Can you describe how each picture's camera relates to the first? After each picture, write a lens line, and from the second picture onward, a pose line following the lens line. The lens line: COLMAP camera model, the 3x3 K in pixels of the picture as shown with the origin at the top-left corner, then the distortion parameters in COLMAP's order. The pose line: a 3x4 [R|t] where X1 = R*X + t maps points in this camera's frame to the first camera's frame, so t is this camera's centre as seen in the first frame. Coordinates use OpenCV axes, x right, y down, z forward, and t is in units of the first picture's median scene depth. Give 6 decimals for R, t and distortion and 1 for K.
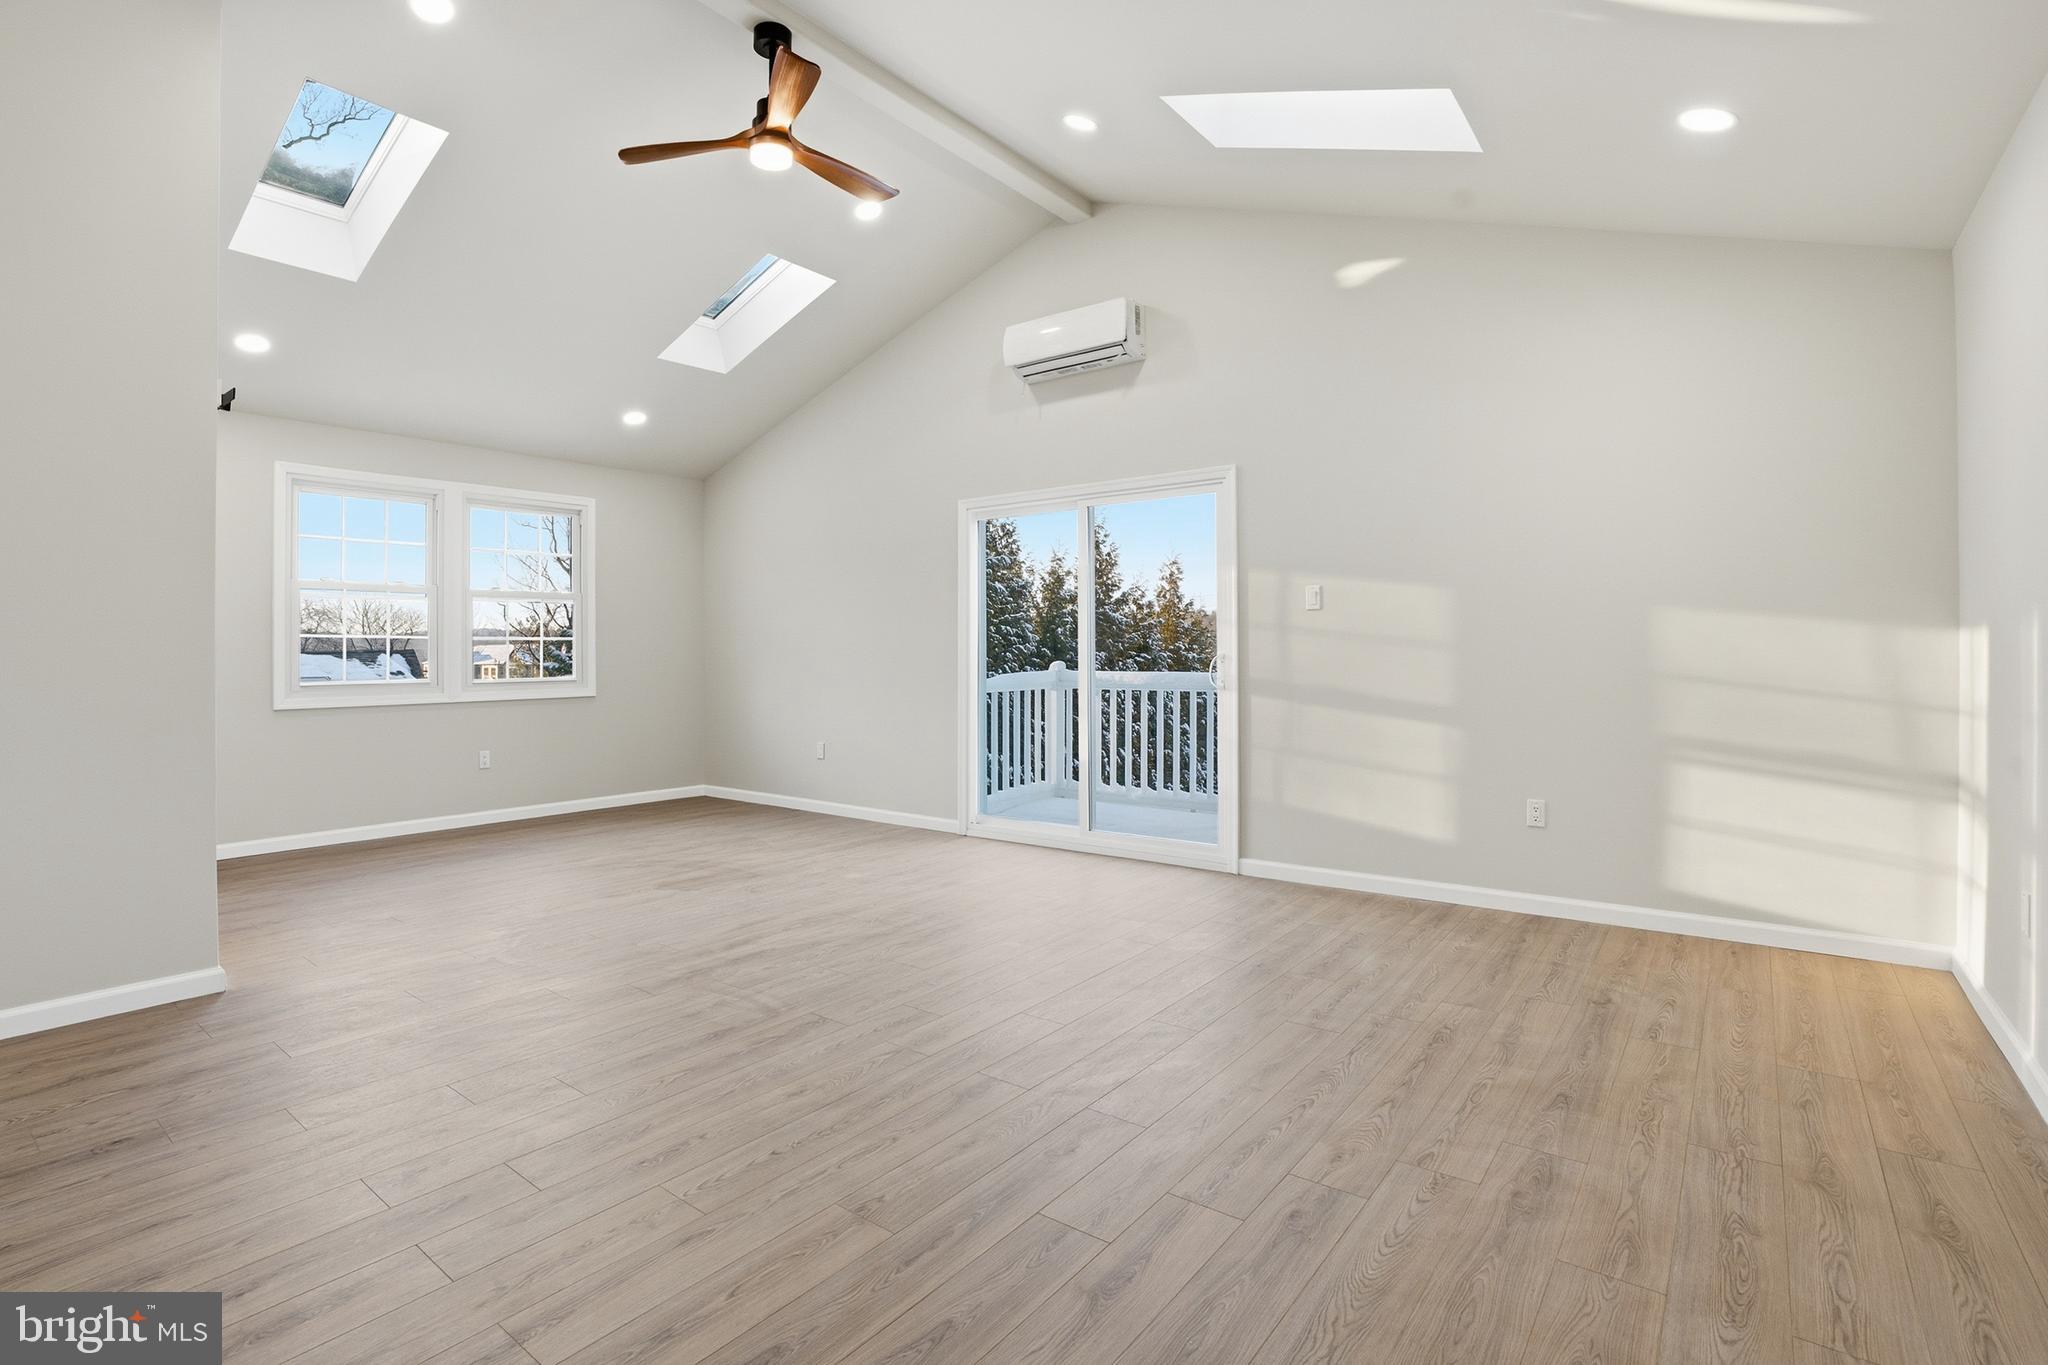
lens RADIAL K [[971.7, 0, 1012.5], [0, 971.7, 658.6], [0, 0, 1]] dist [-0.074422, 0.025243]
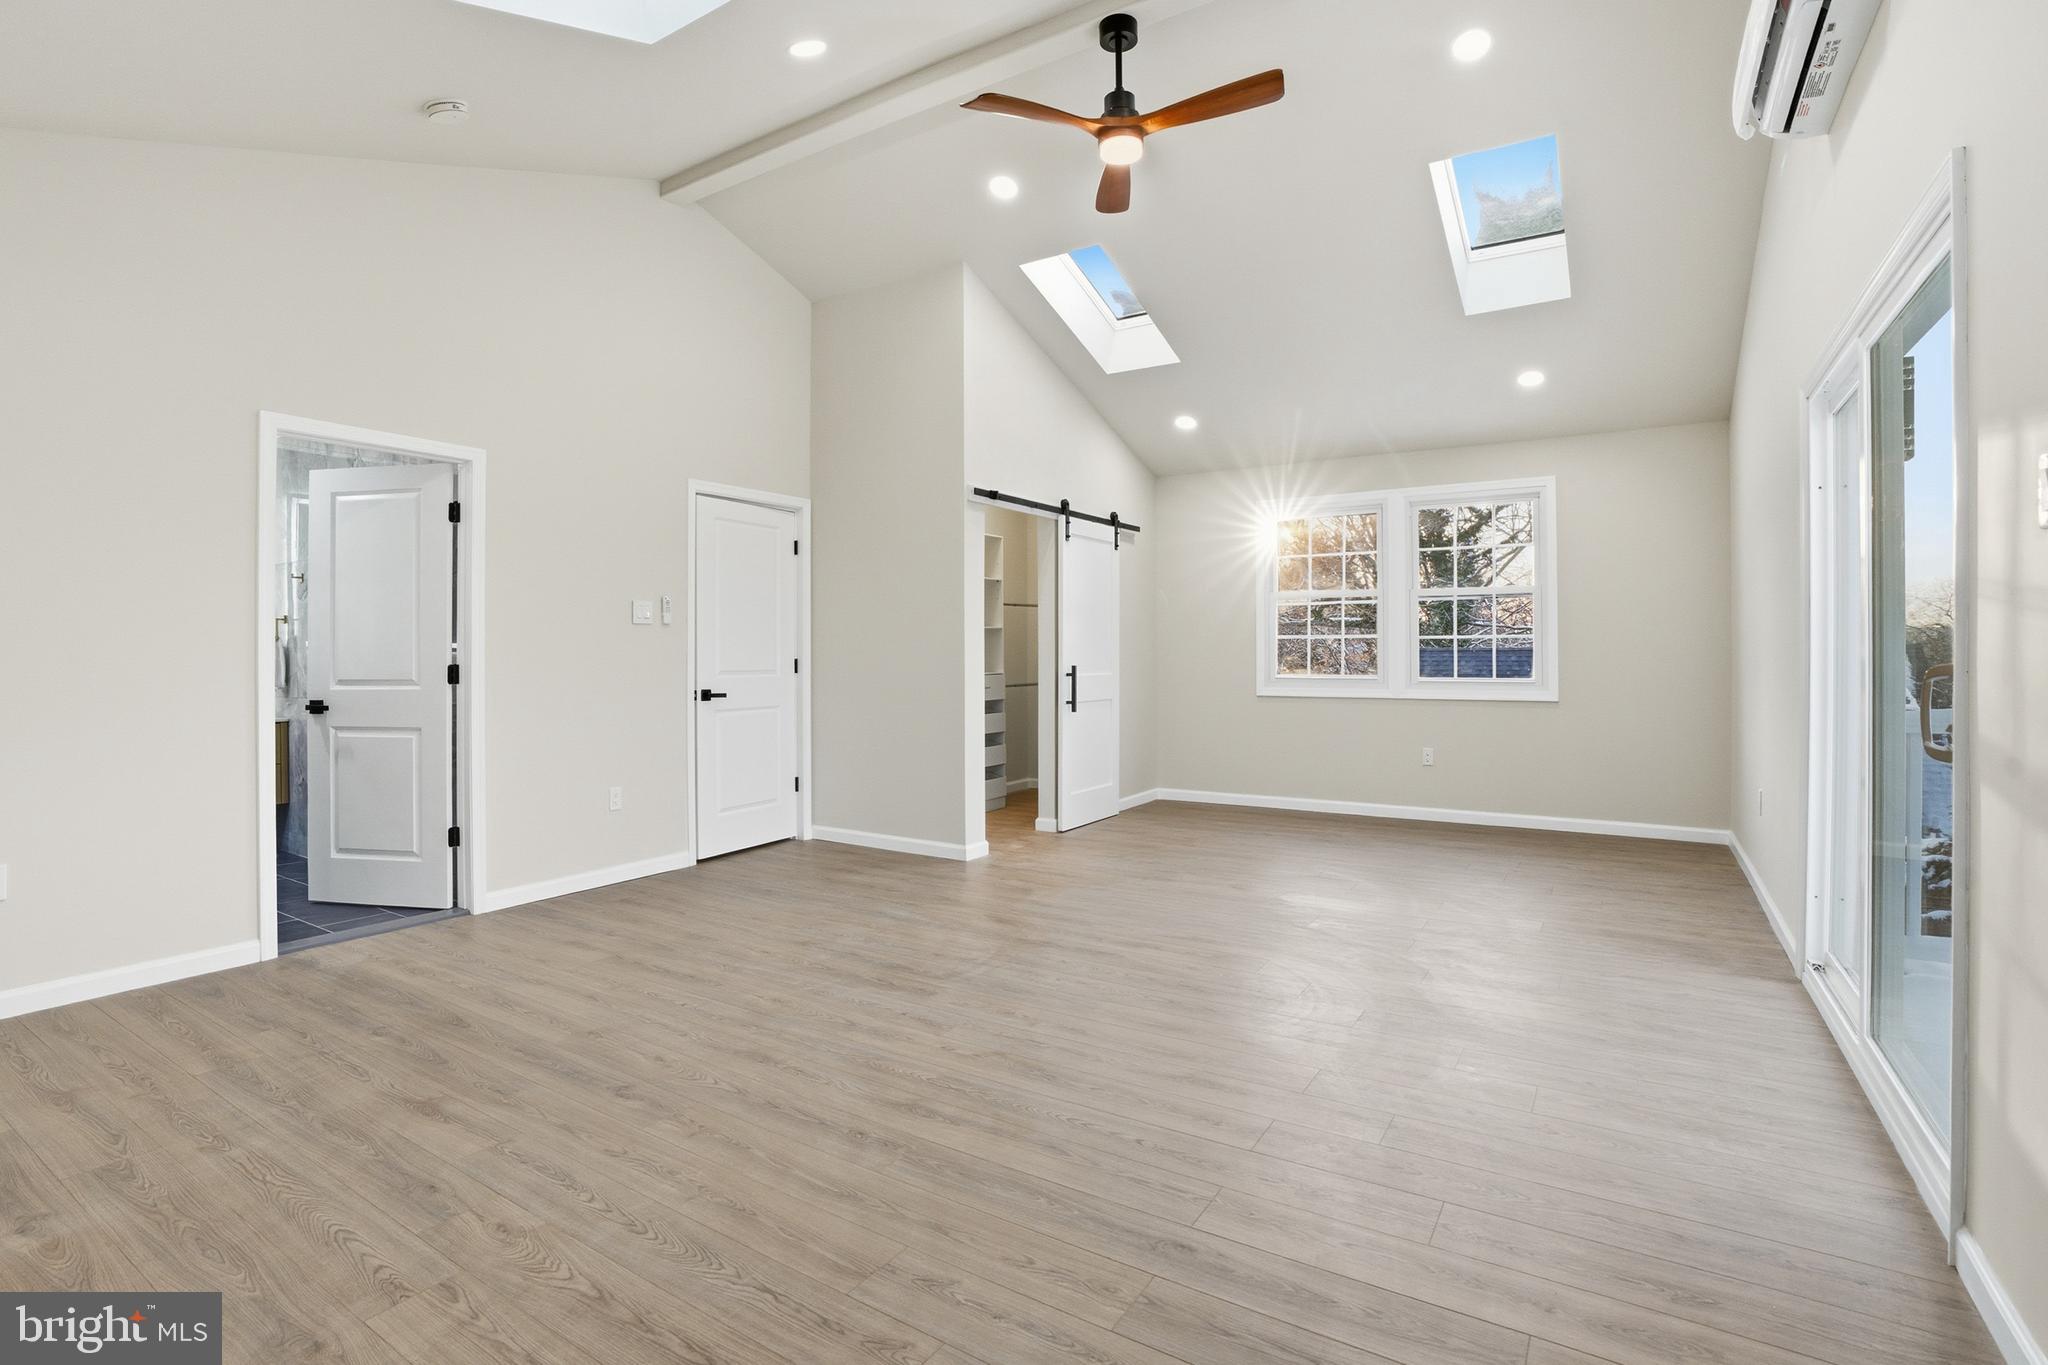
lens RADIAL K [[971.7, 0, 1012.5], [0, 971.7, 658.6], [0, 0, 1]] dist [-0.074422, 0.025243]
pose [[0.086647, 0.010842, -0.996180, 0.704285], [-0.004468, 0.999935, 0.010494, -0.011761], [0.996229, 0.003542, 0.086689, 0.785447]]
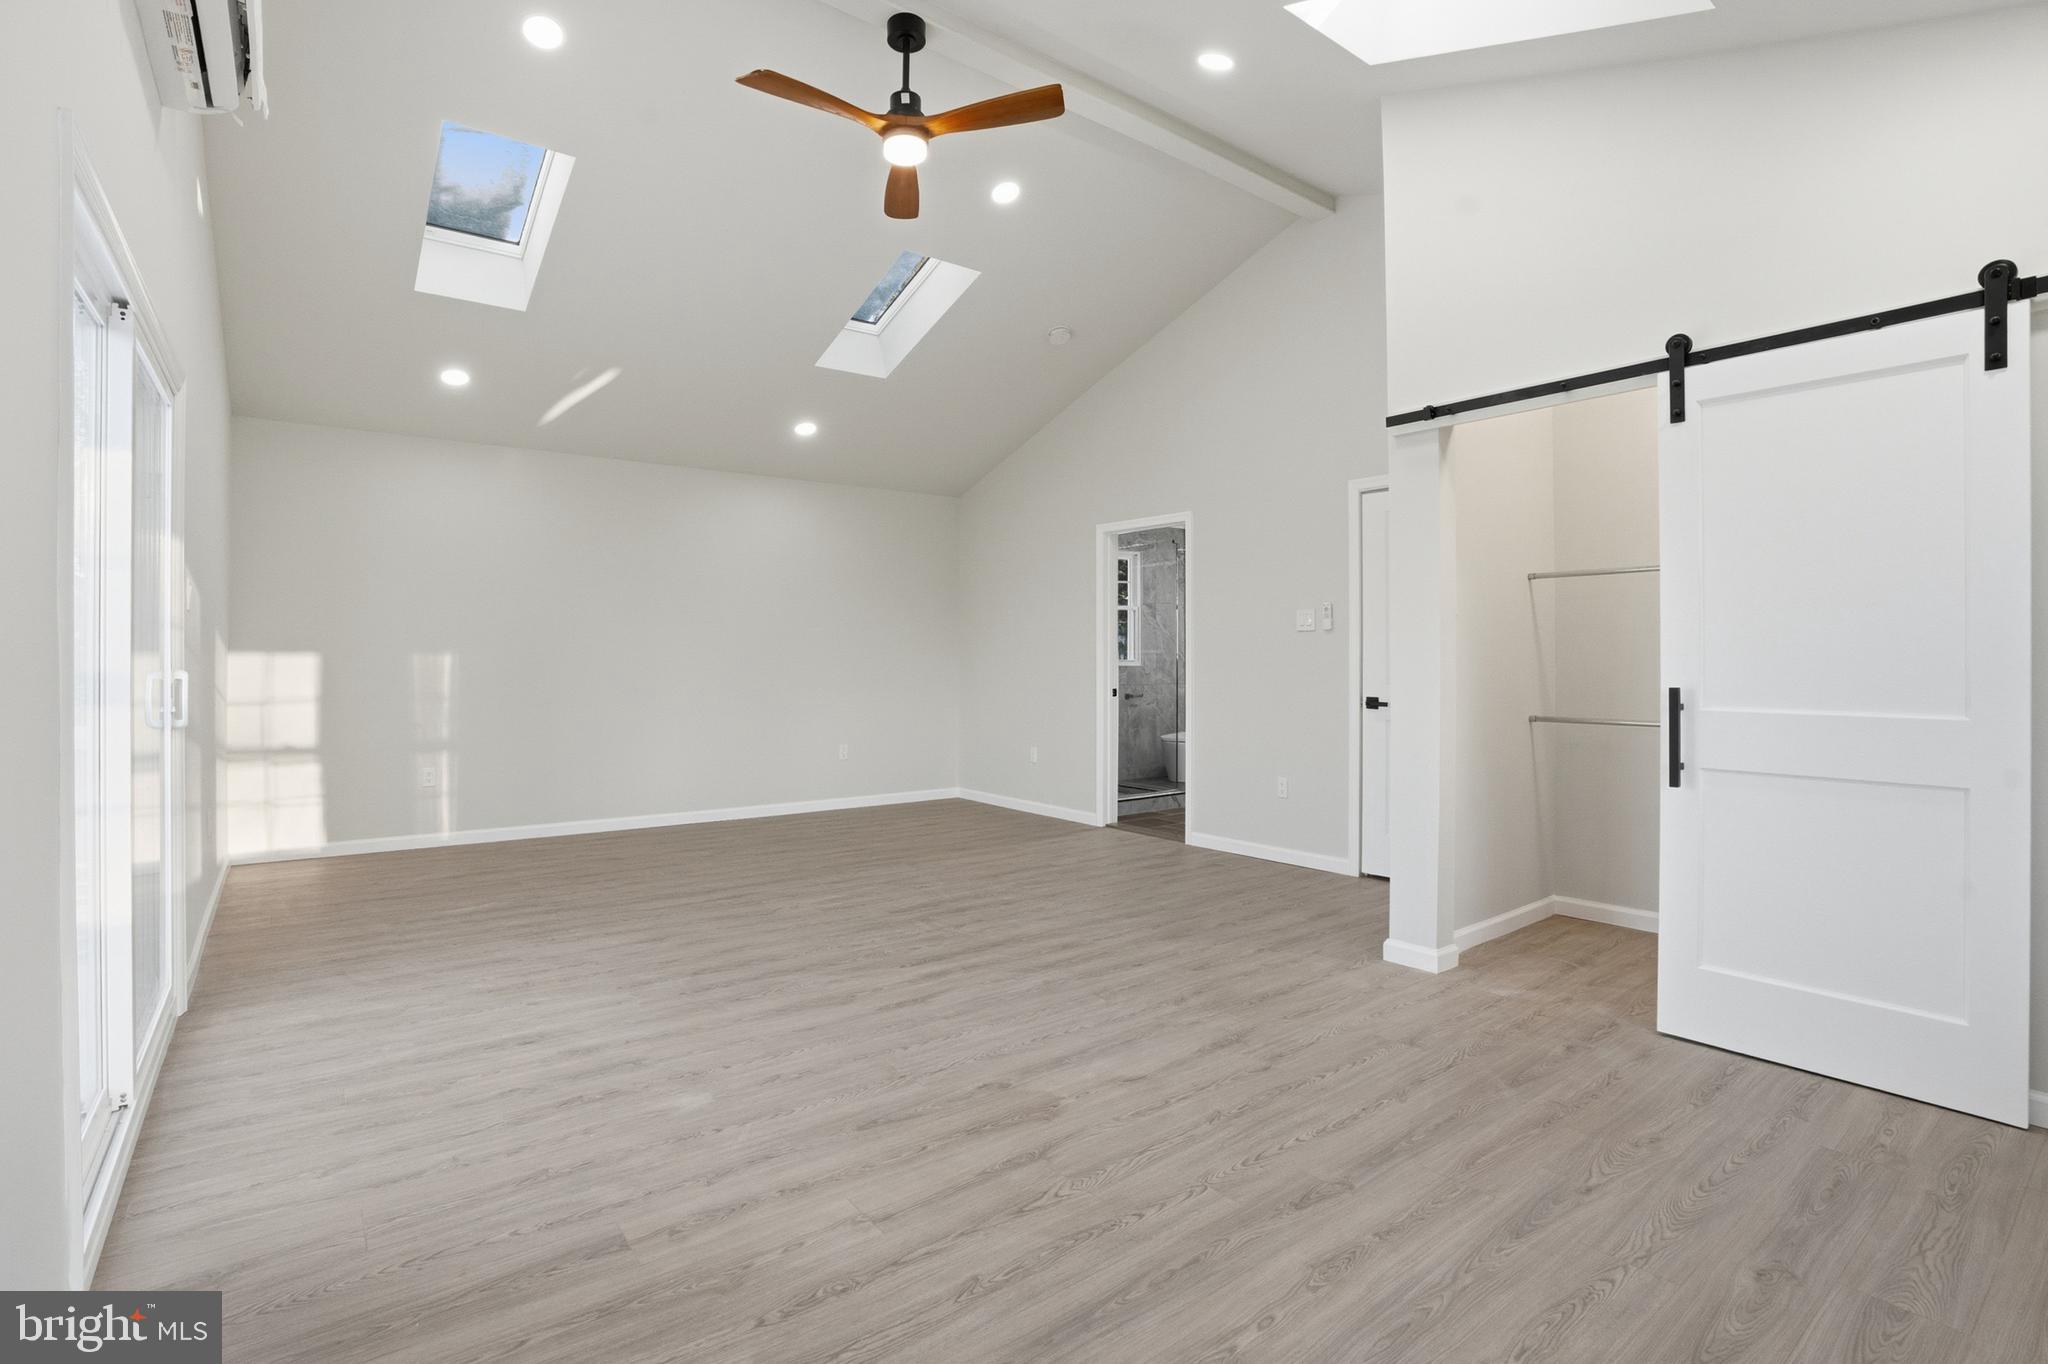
lens RADIAL K [[971.7, 0, 1012.5], [0, 971.7, 658.1], [0, 0, 1]] dist [-0.074422, 0.025243]
pose [[-0.966211, 0.006078, 0.257682, -0.596739], [0.007444, 0.999963, 0.004326, -0.013187], [-0.257646, 0.006098, -0.966220, 1.871663]]
